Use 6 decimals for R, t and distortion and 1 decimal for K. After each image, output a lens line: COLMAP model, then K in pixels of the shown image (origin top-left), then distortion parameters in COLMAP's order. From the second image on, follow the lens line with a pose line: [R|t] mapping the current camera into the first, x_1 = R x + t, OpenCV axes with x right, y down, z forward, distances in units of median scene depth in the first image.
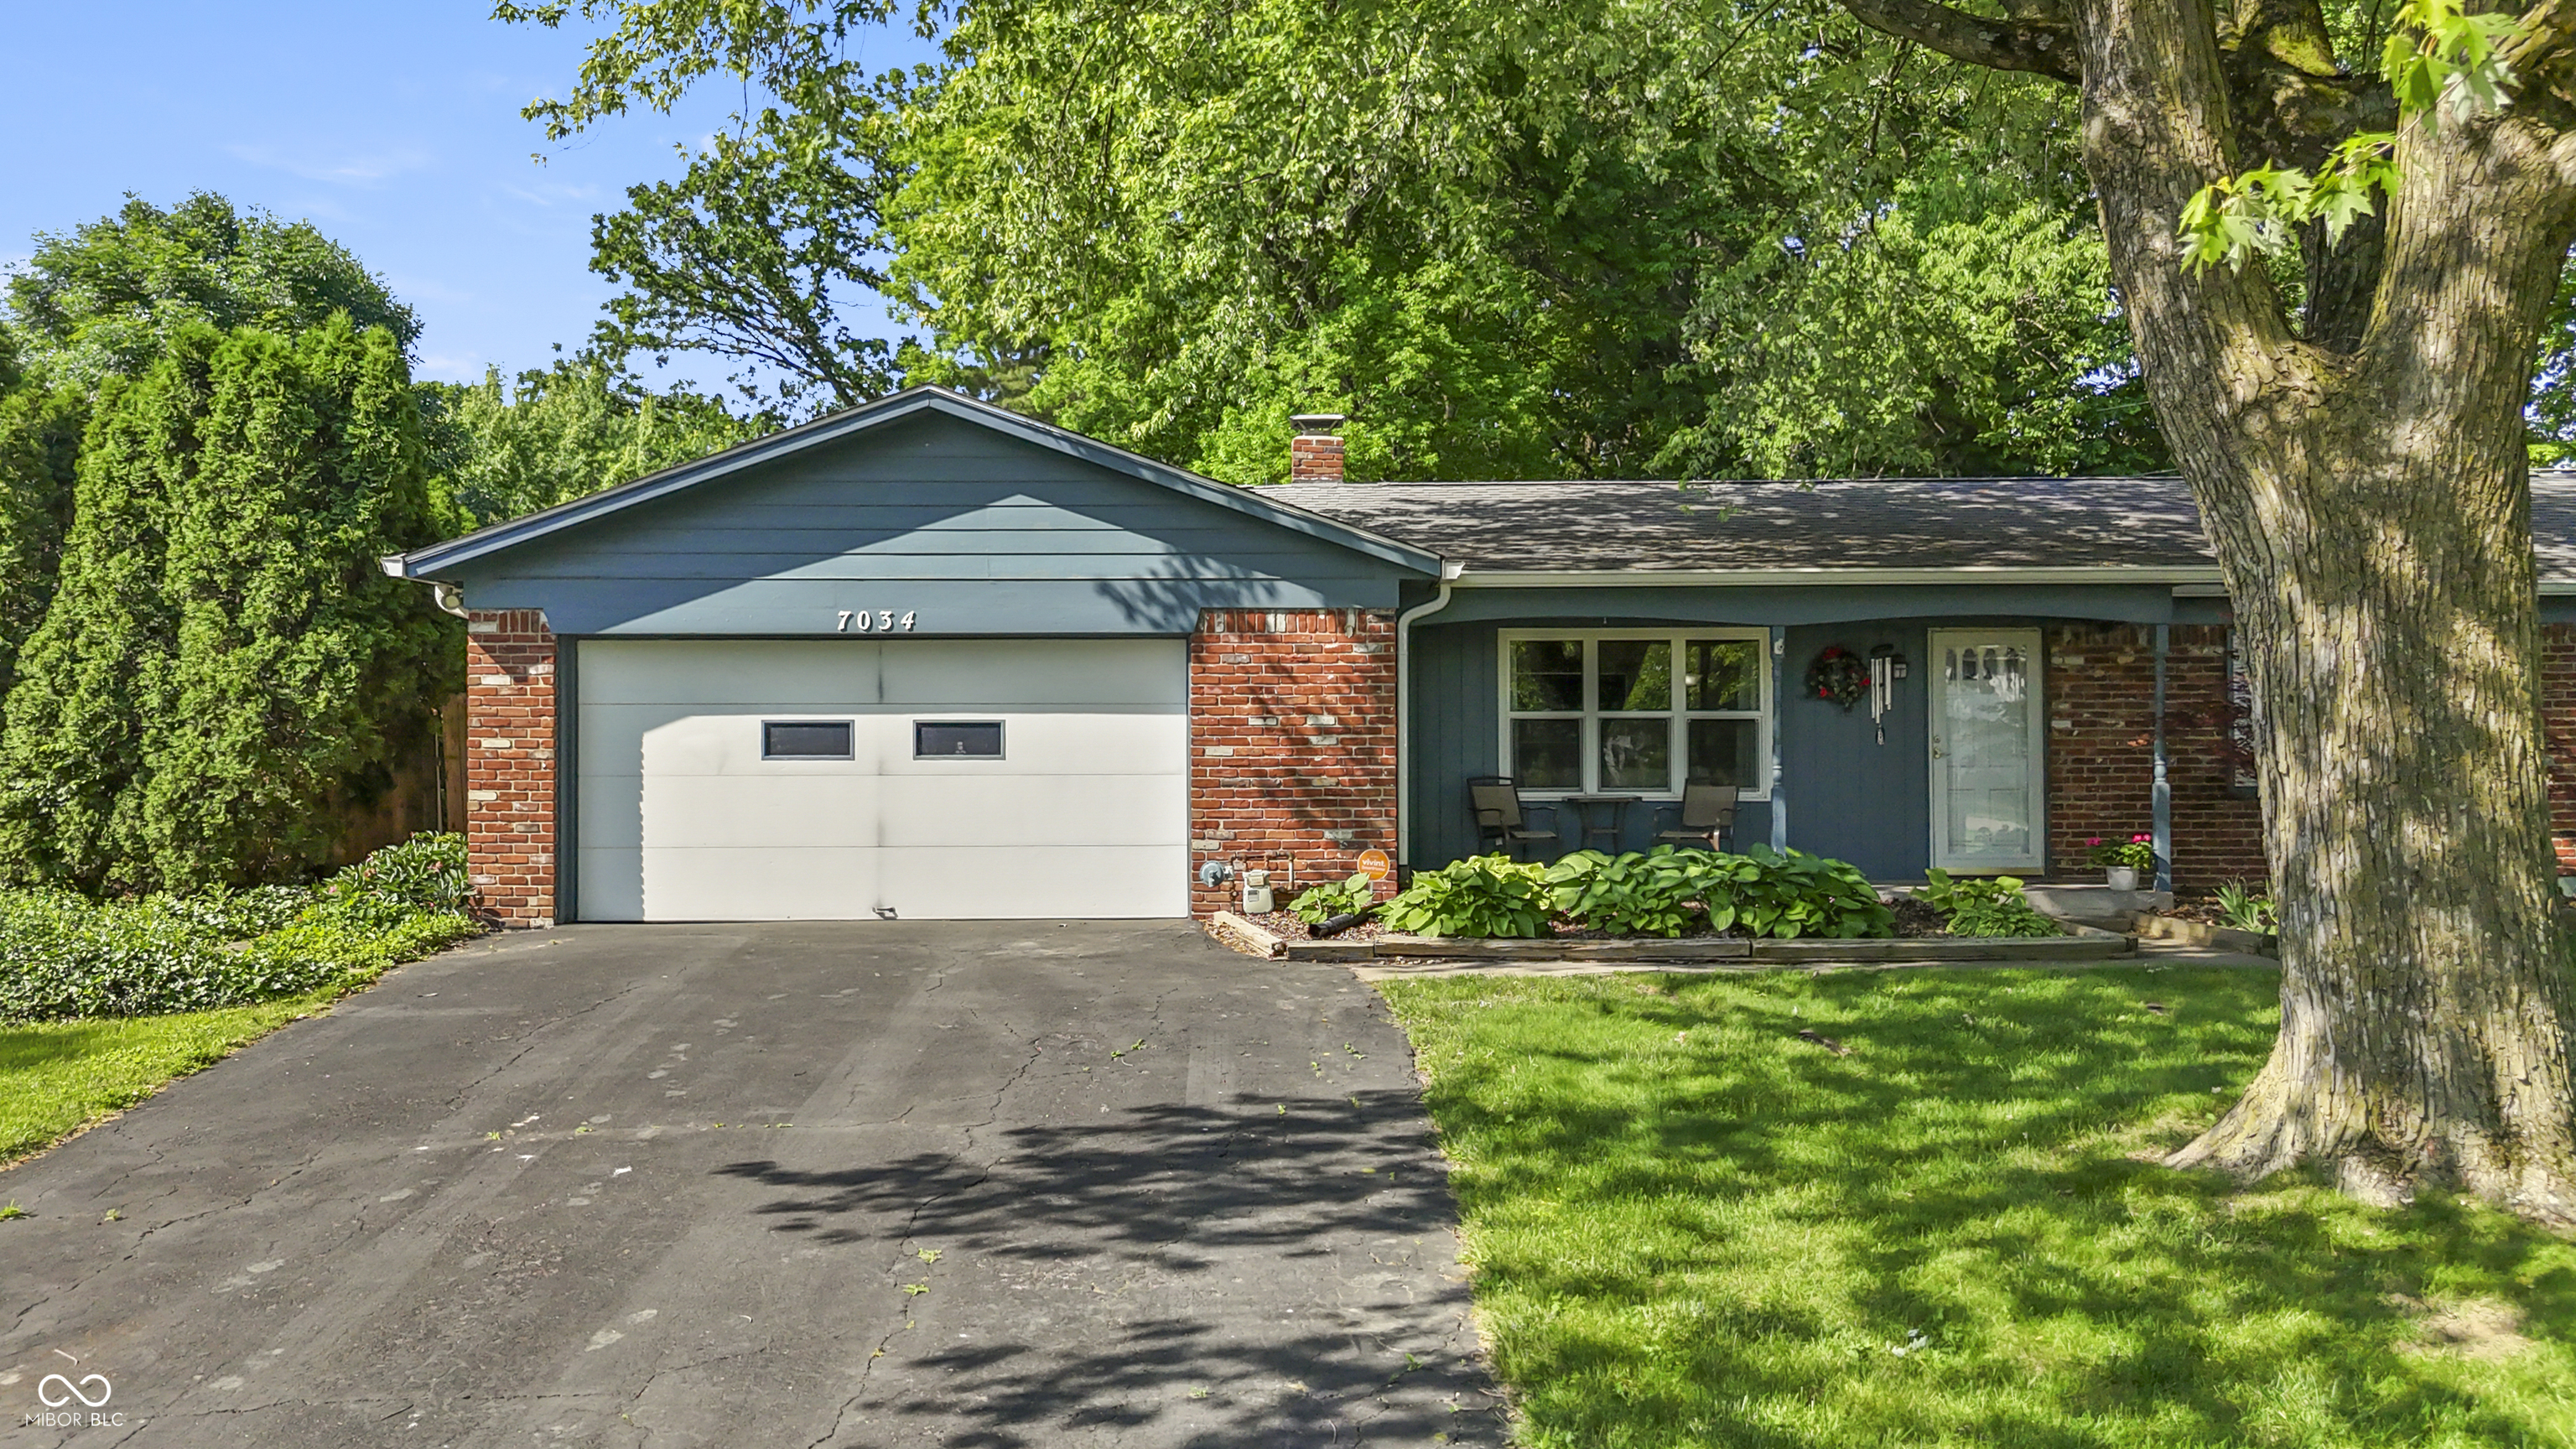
lens RADIAL K [[1897.2, 0, 1288.0], [0, 1897.2, 724.5], [0, 0, 1]] dist [0.046535, -0.004422]
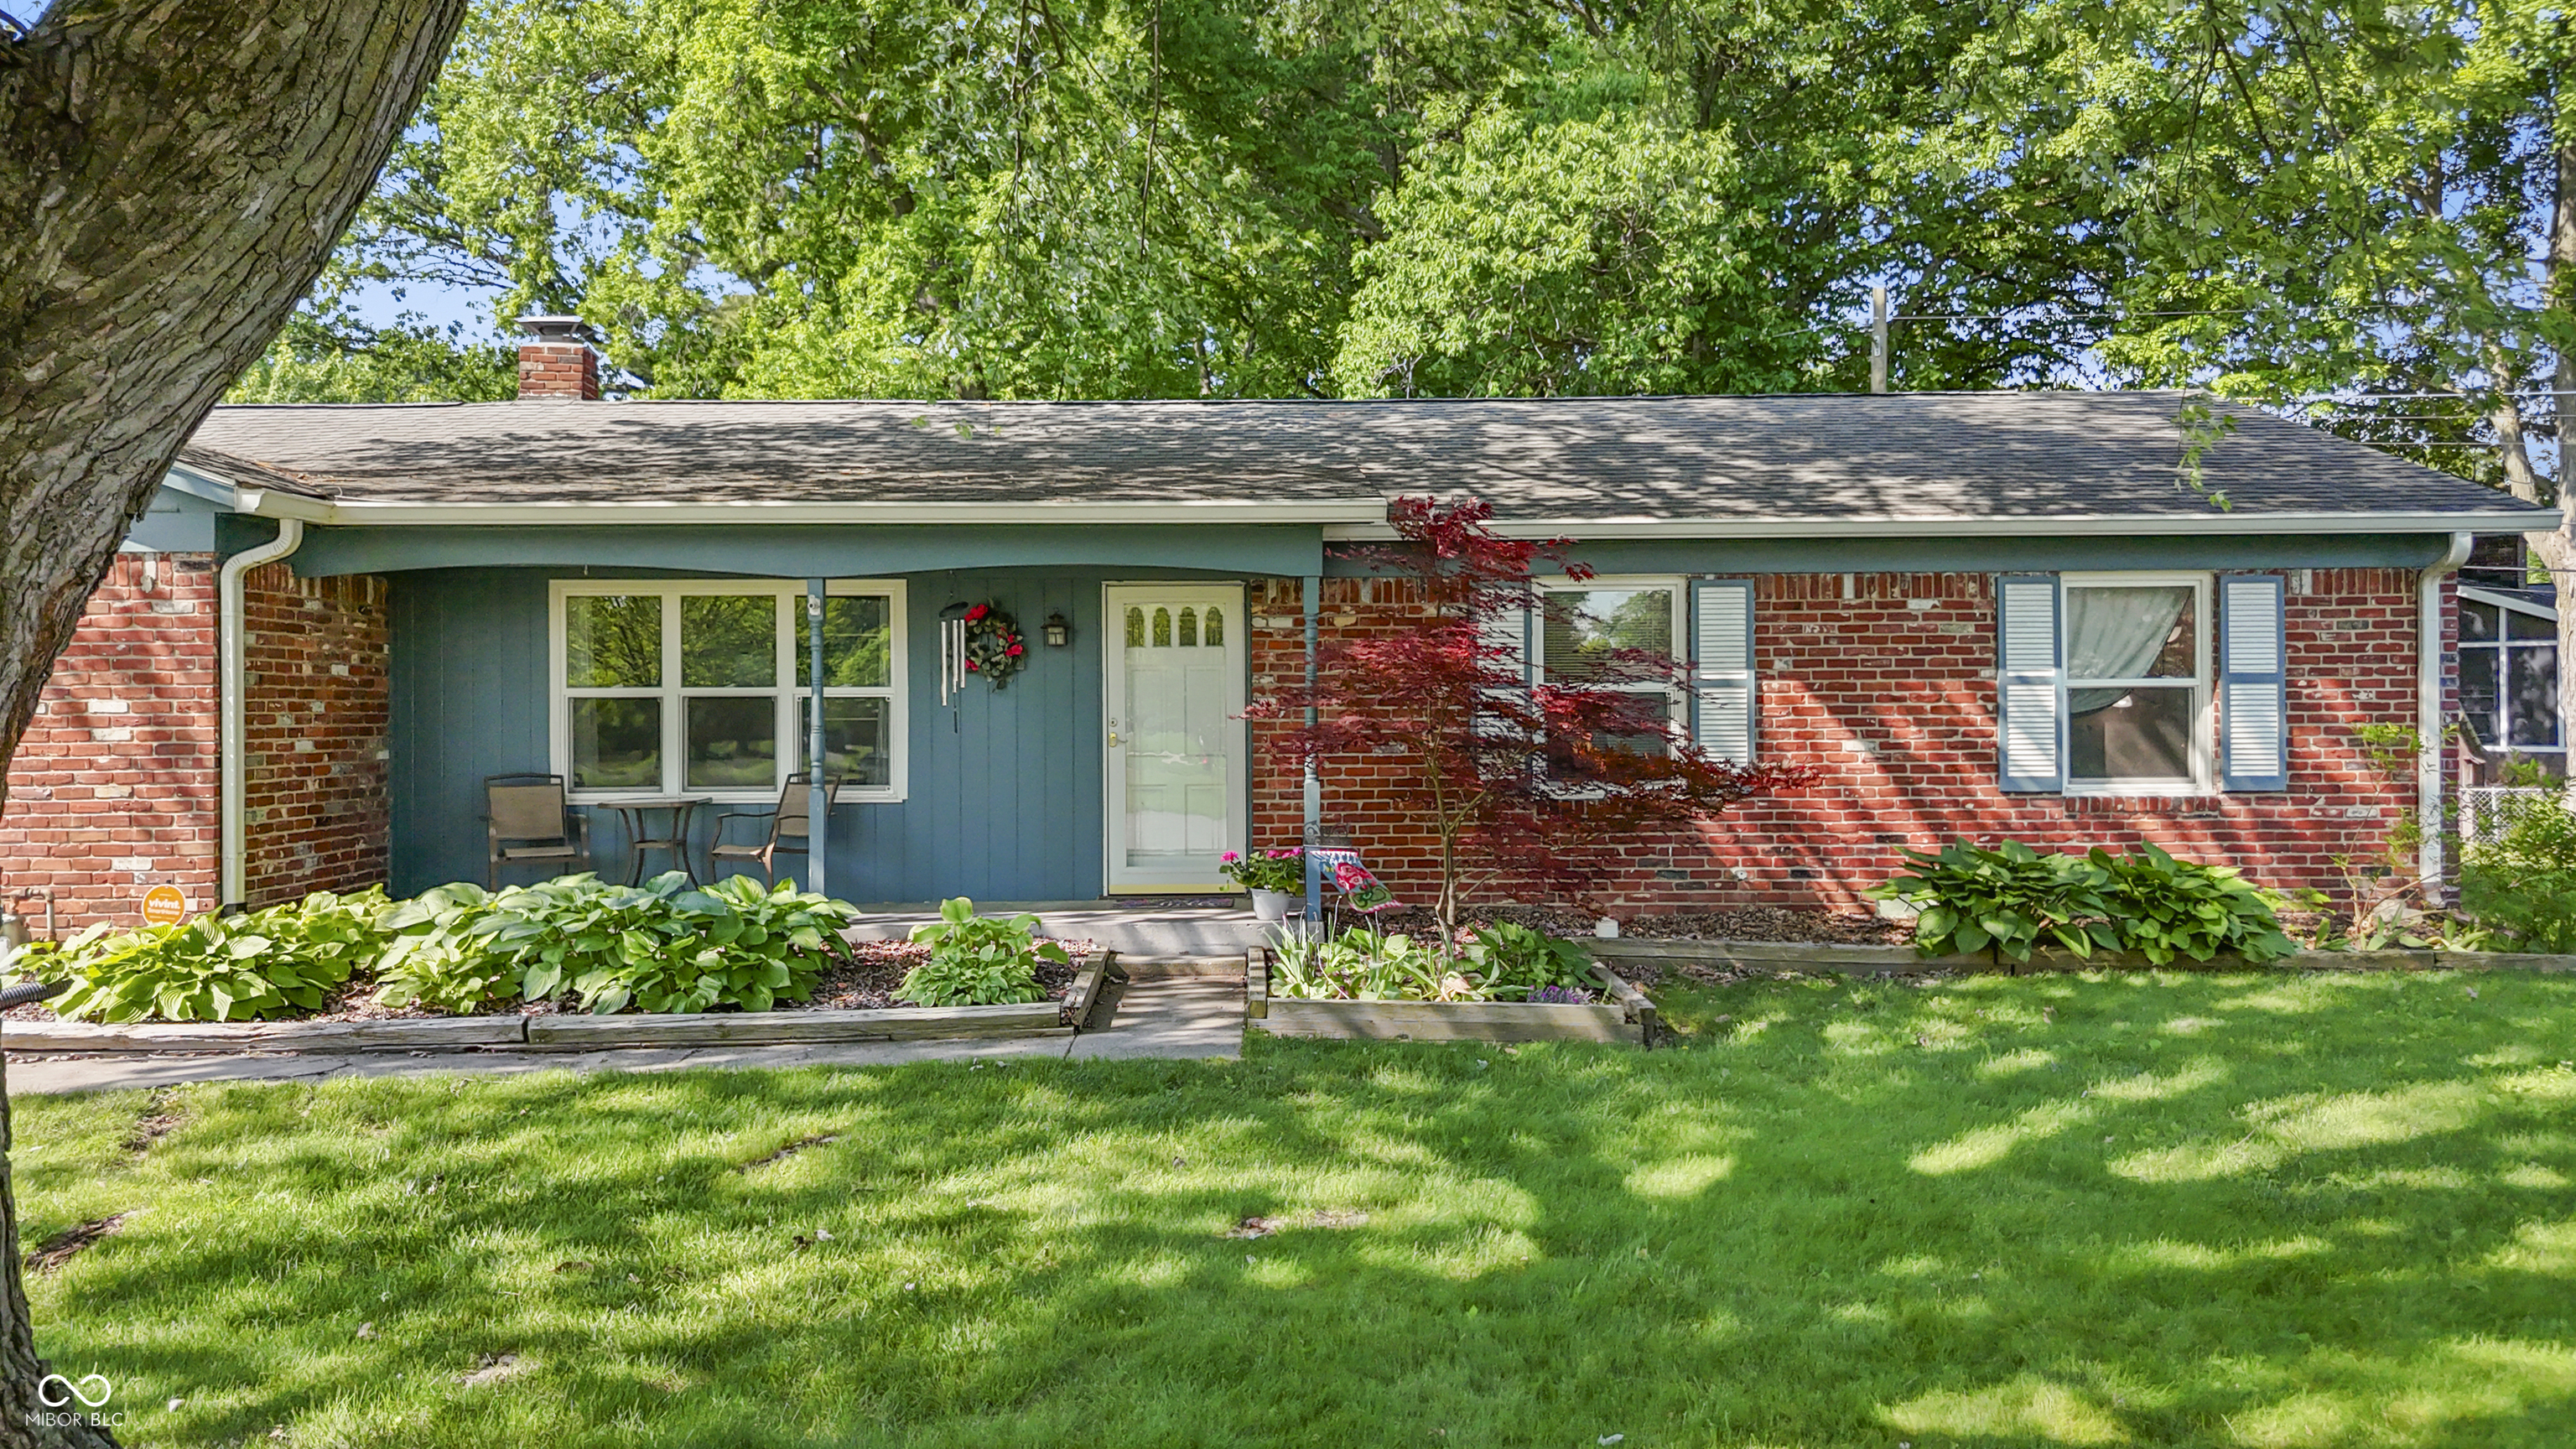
lens RADIAL K [[1944.8, 0, 1293.7], [0, 1944.8, 665.8], [0, 0, 1]] dist [0.026029, -0.008808]
pose [[0.999628, -0.002498, 0.027156, 0.443548], [0.002682, 0.999974, -0.006750, -0.011438], [-0.027139, 0.006820, 0.999608, 0.227367]]
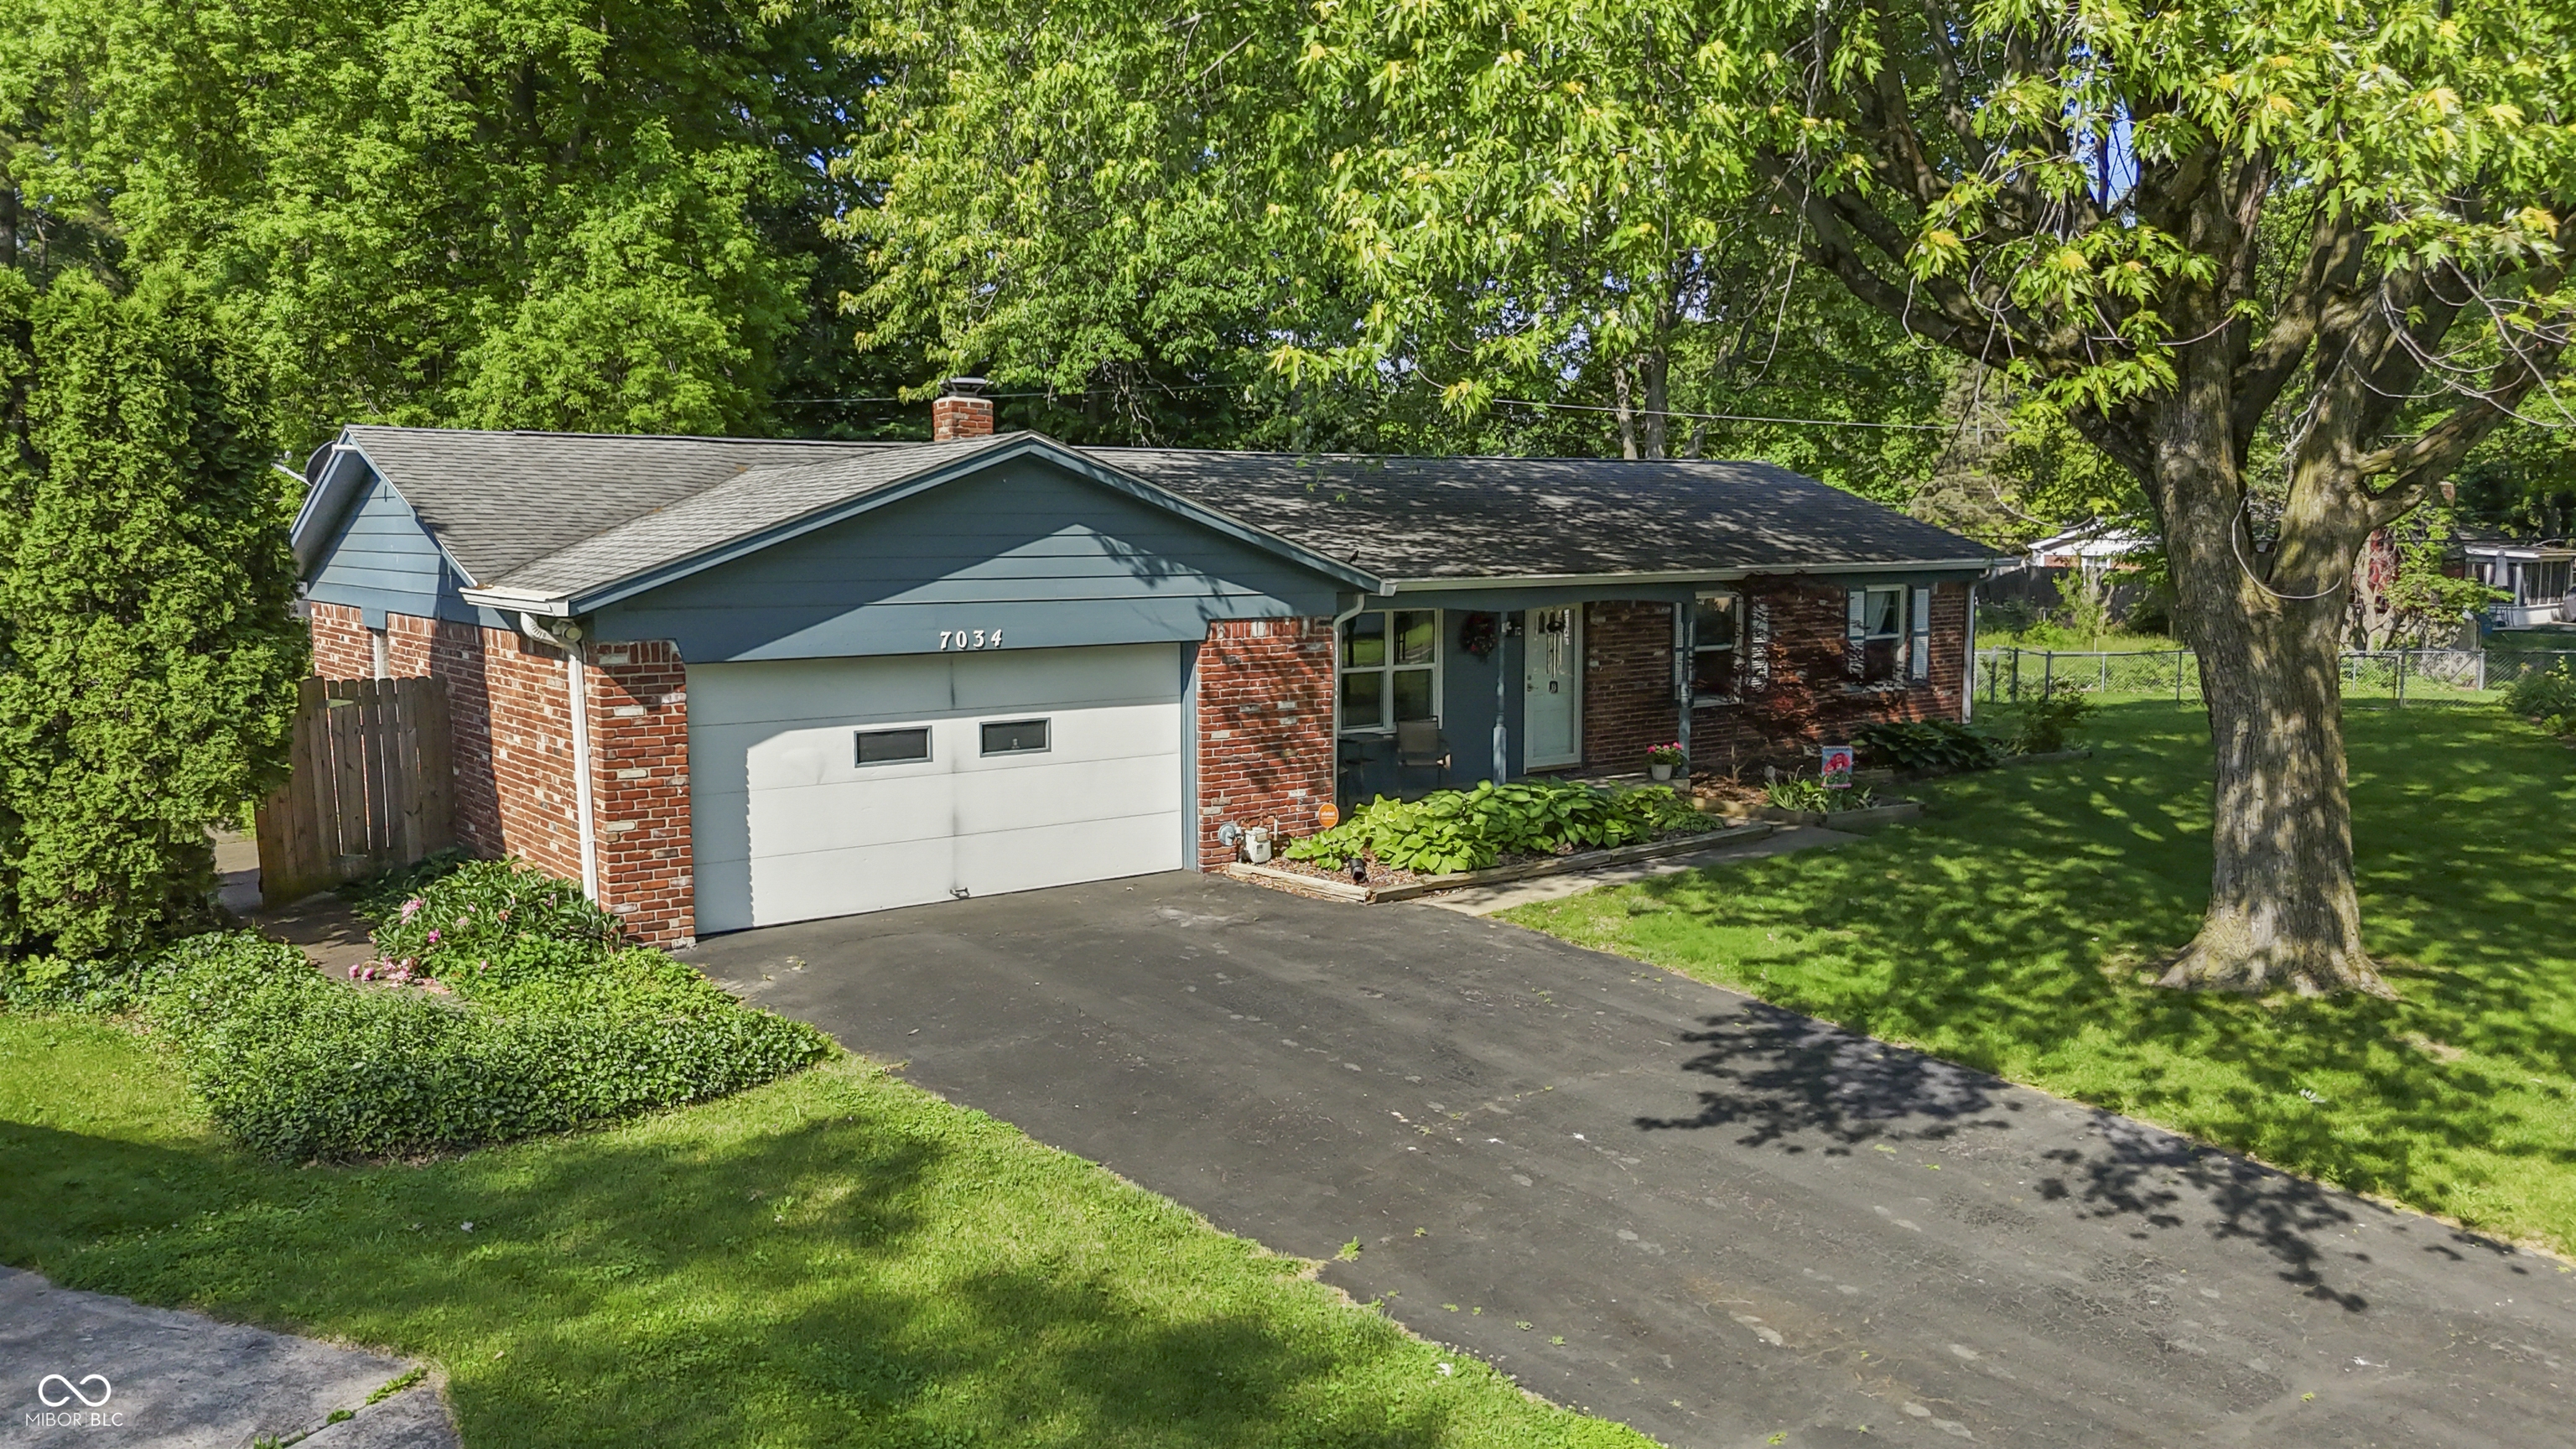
lens RADIAL K [[1897.2, 0, 1288.0], [0, 1897.2, 724.5], [0, 0, 1]] dist [0.046535, -0.004422]
pose [[0.797948, -0.062249, 0.599503, -0.726742], [-0.007728, 0.993514, 0.113446, -0.130371], [-0.602677, -0.095156, 0.792291, -0.004290]]
